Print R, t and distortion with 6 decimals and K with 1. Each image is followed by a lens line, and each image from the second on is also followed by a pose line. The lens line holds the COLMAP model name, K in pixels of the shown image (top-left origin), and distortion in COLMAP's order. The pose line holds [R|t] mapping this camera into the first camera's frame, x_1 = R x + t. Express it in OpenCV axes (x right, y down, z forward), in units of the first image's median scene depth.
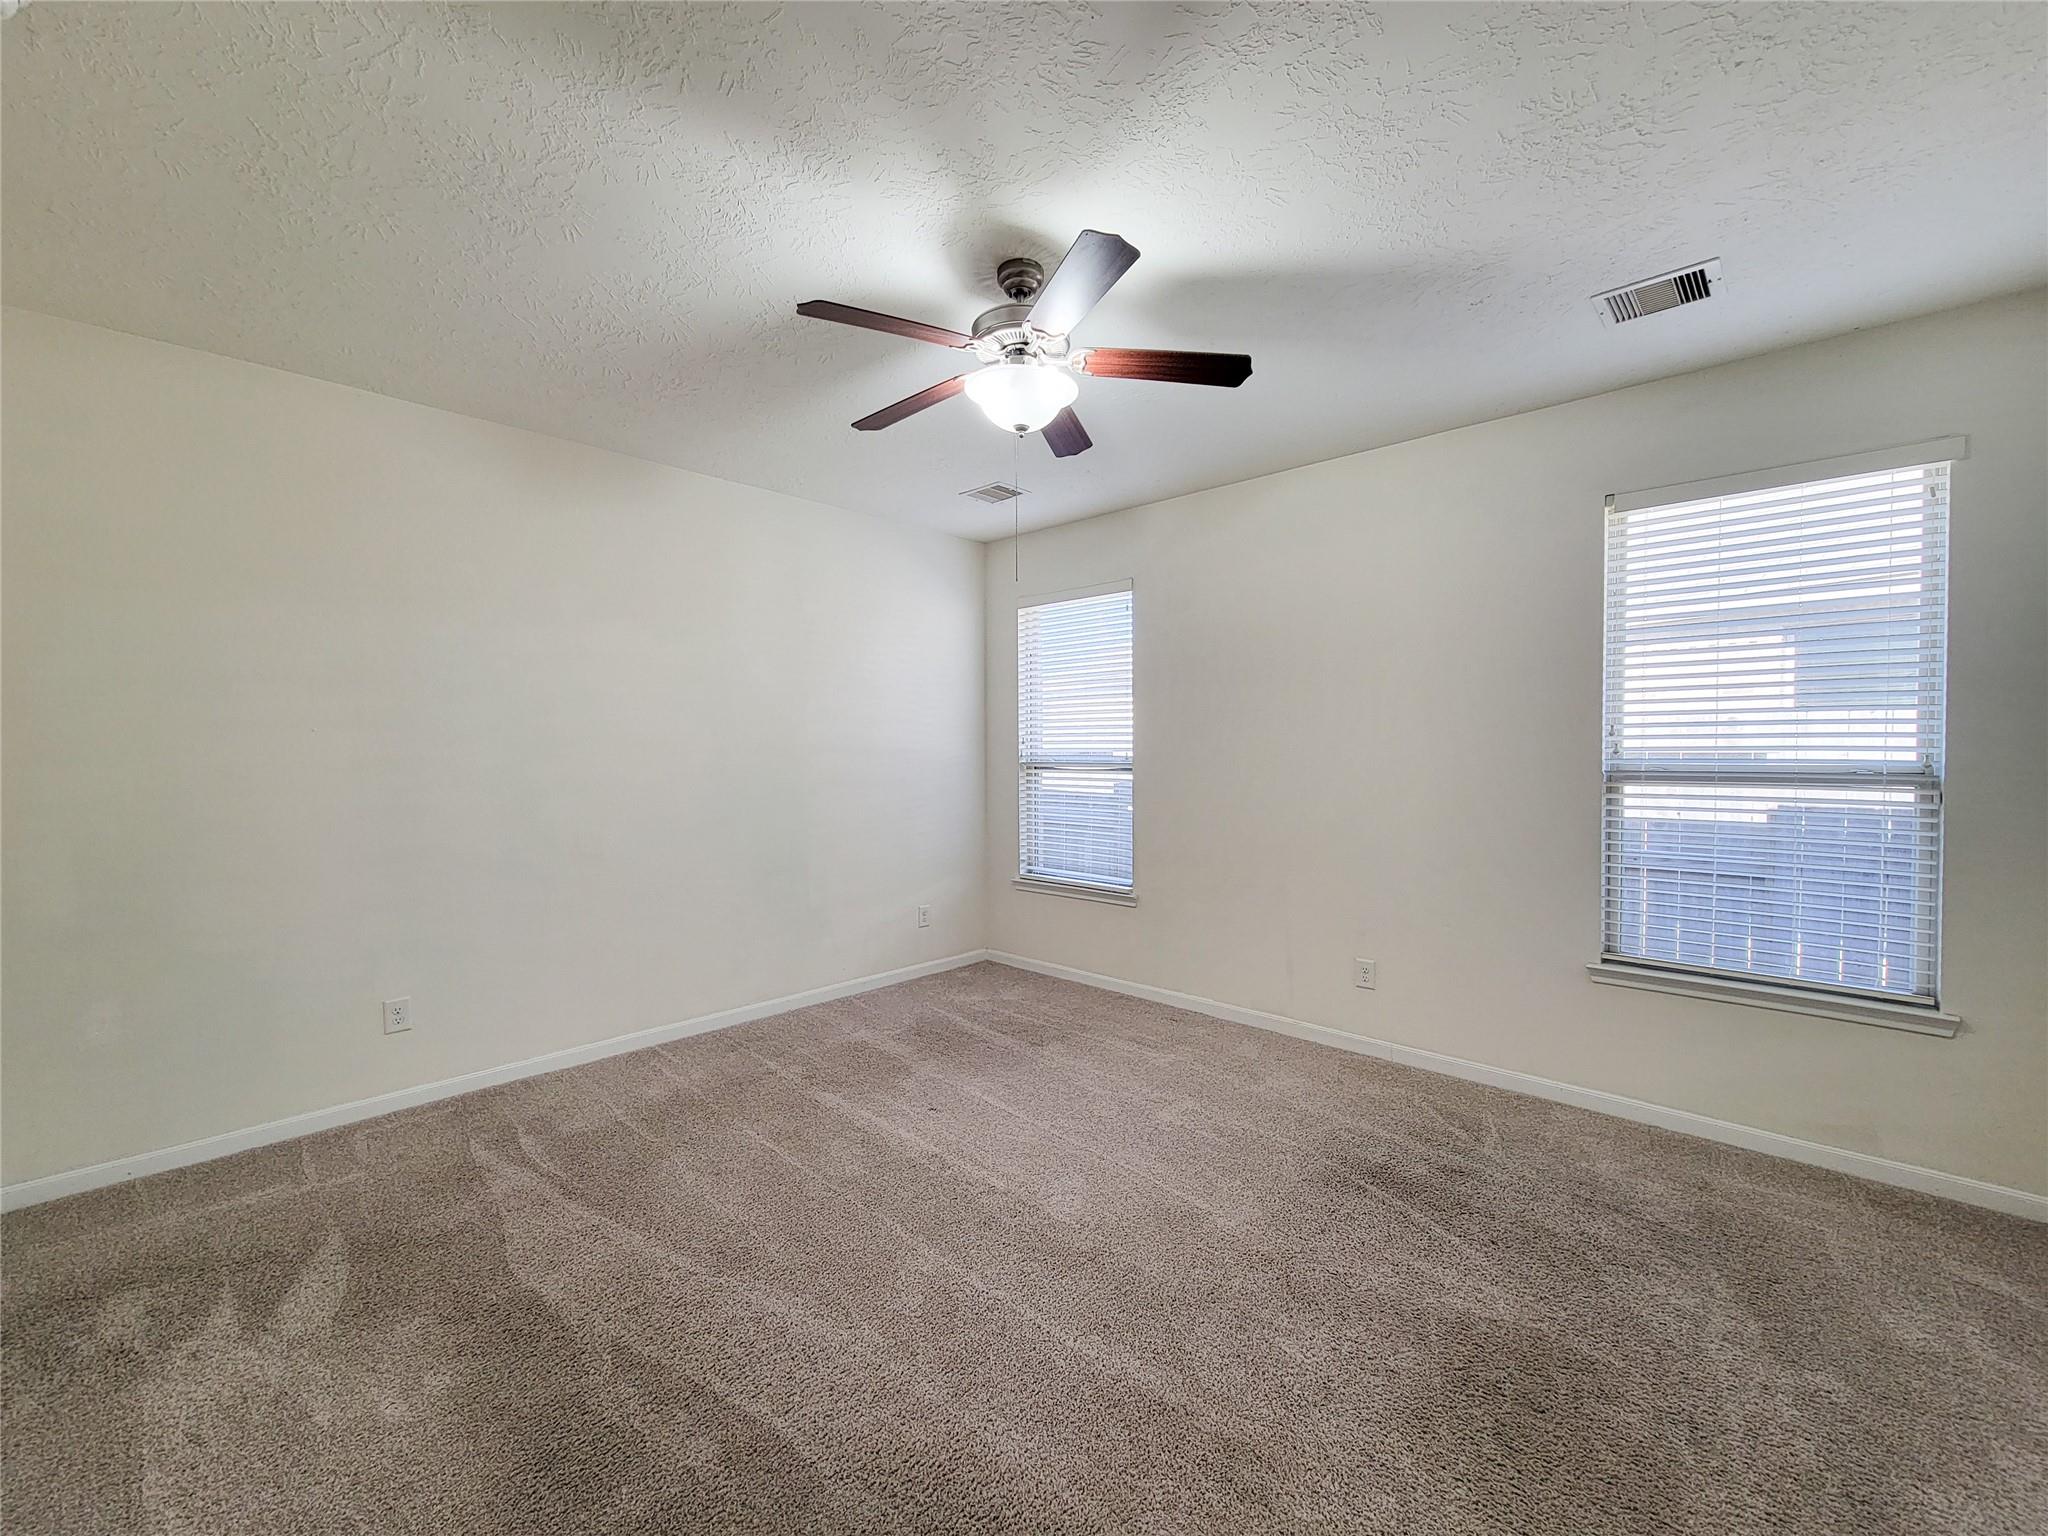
lens RADIAL K [[839.9, 0, 1023.0], [0, 839.9, 765.7], [0, 0, 1]] dist [0.003254, -0.003439]
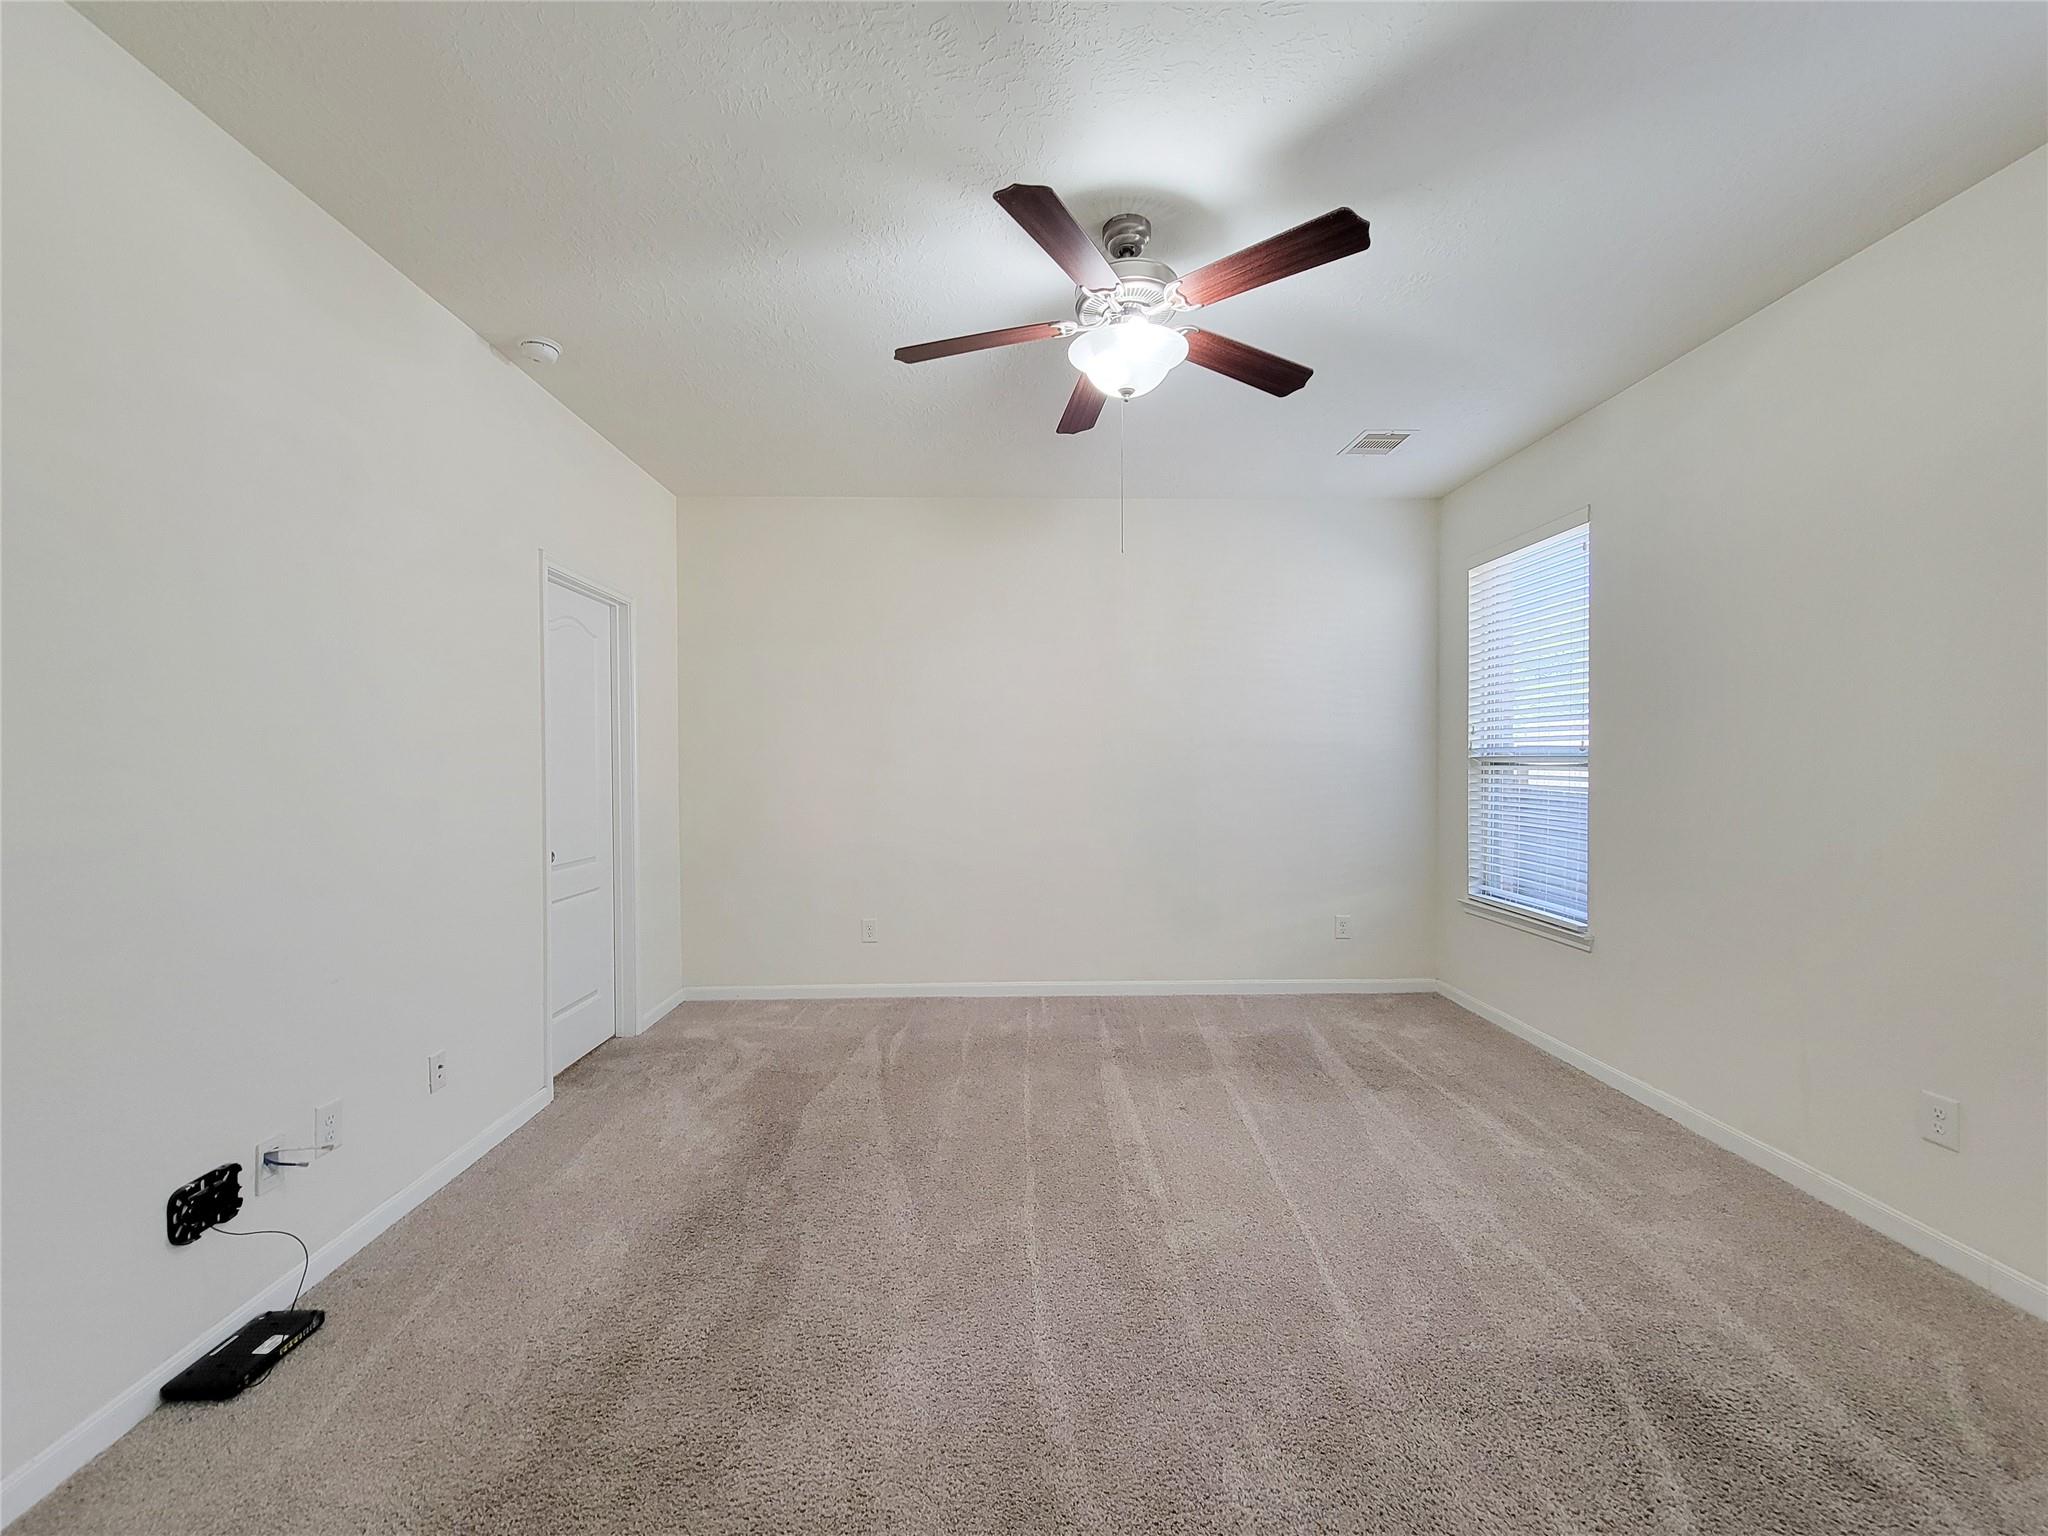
lens RADIAL K [[839.9, 0, 1020.7], [0, 839.9, 763.8], [0, 0, 1]] dist [0.003254, -0.003439]
pose [[0.698159, 0.002536, -0.715939, 0.358527], [-0.012115, 0.999892, -0.008272, 0.018966], [0.715841, 0.014449, 0.698114, 0.150021]]
